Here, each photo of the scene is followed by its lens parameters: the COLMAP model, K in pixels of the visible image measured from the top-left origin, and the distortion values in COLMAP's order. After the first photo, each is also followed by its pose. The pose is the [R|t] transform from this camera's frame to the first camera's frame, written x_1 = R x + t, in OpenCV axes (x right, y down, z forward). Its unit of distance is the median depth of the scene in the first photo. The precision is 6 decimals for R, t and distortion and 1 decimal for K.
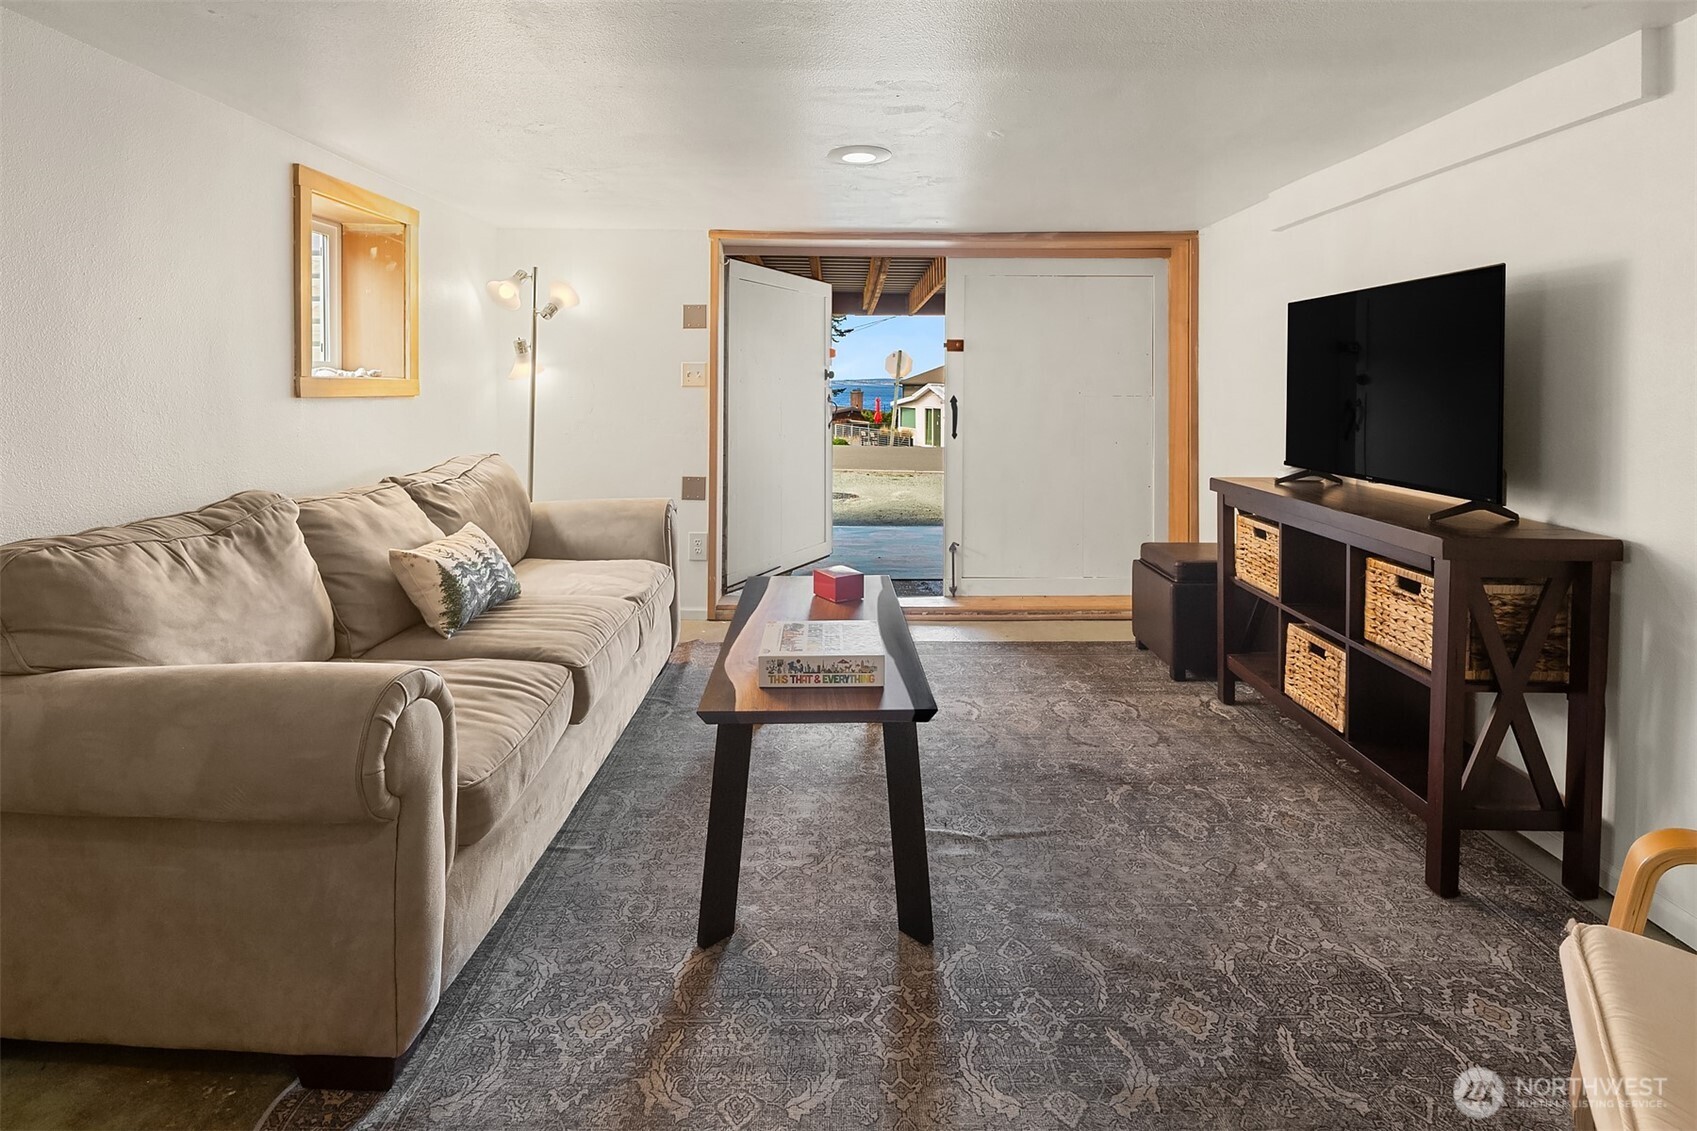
lens RADIAL K [[843.1, 0, 833.2], [0, 843.1, 408.3], [0, 0, 1]] dist [-0.002685, -0.001637]
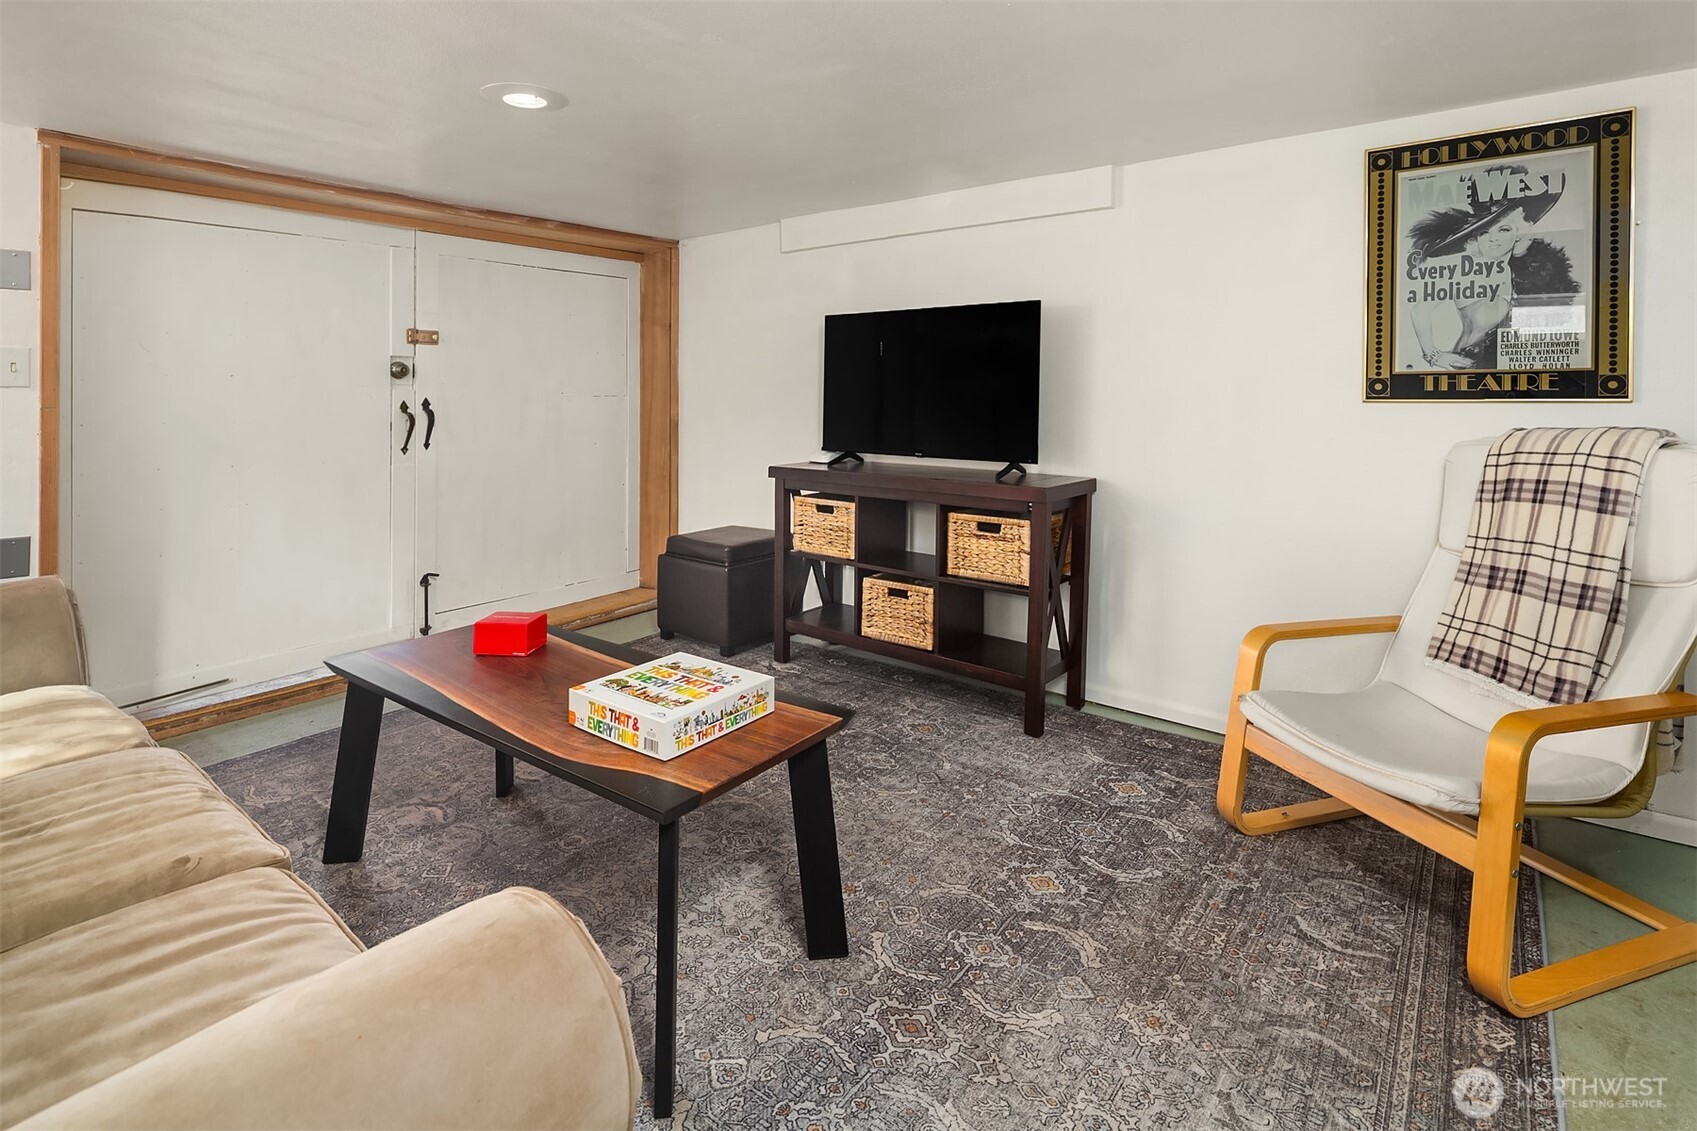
lens RADIAL K [[843.1, 0, 833.2], [0, 843.1, 408.3], [0, 0, 1]] dist [-0.002685, -0.001637]
pose [[0.612414, -0.024057, 0.790171, -0.563694], [0.025429, 0.999619, 0.010726, -0.007106], [-0.790128, 0.013525, 0.612793, 0.349243]]
